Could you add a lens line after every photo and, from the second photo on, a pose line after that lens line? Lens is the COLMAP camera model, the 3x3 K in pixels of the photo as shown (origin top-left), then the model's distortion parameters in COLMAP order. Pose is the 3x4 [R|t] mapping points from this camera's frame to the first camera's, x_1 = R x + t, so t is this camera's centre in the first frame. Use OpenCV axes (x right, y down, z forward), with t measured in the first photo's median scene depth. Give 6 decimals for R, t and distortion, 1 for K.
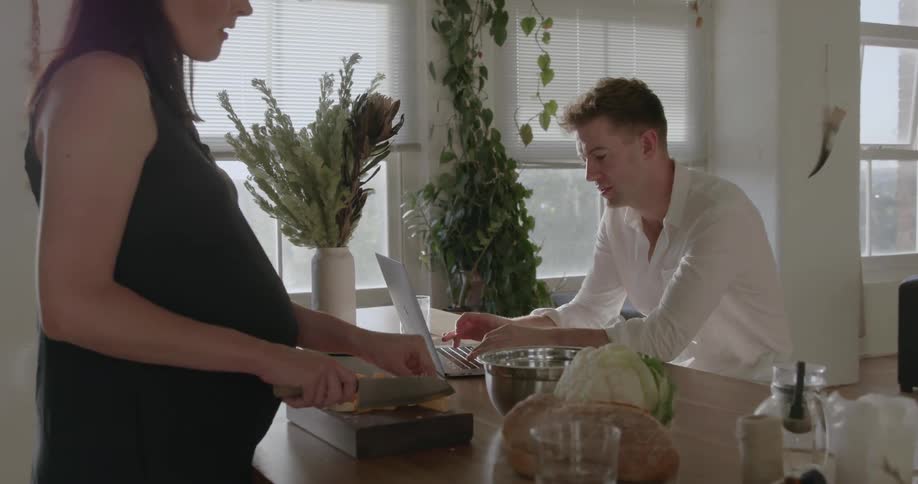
lens RADIAL K [[1062.9, 0, 459.0], [0, 1062.9, 242.0], [0, 0, 1]] dist [-0.052089, 0.032915]
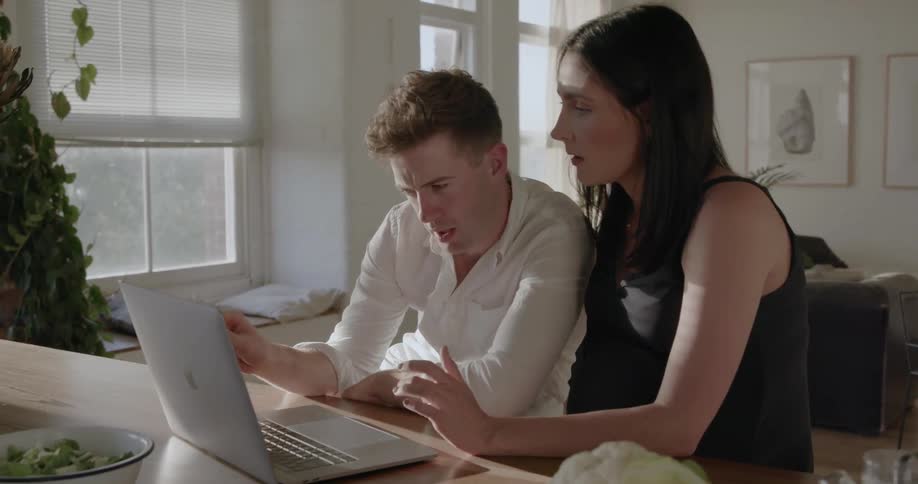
lens RADIAL K [[1090.5, 0, 459.0], [0, 1090.5, 242.0], [0, 0, 1]] dist [-0.045074, 0.057558]
pose [[0.881727, -0.024330, 0.471132, -0.065883], [0.015557, 0.999626, 0.022507, -0.010881], [-0.471503, -0.012516, 0.881775, 0.131223]]
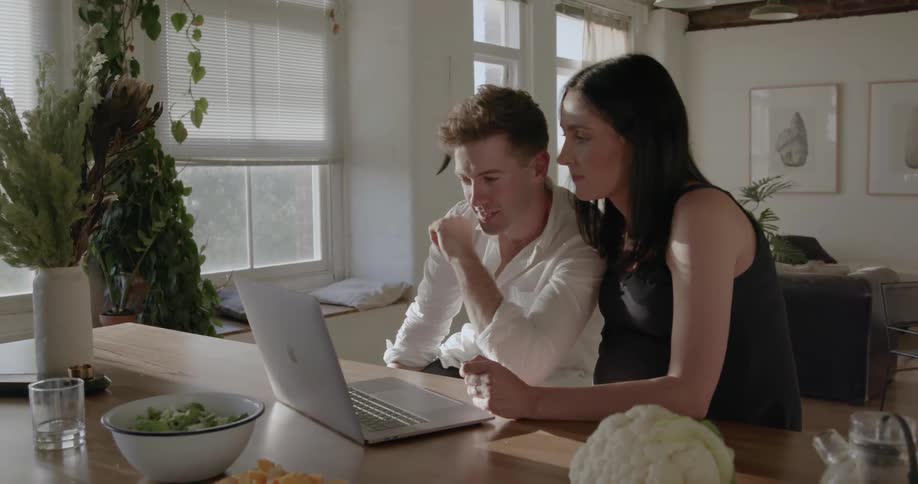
lens RADIAL K [[918.7, 0, 459.0], [0, 918.7, 242.0], [0, 0, 1]] dist [-0.093941, 0.105337]
pose [[0.904357, -0.028052, 0.425853, -0.069692], [0.021348, 0.999562, 0.020509, -0.010671], [-0.426242, -0.009456, 0.904560, 0.127891]]
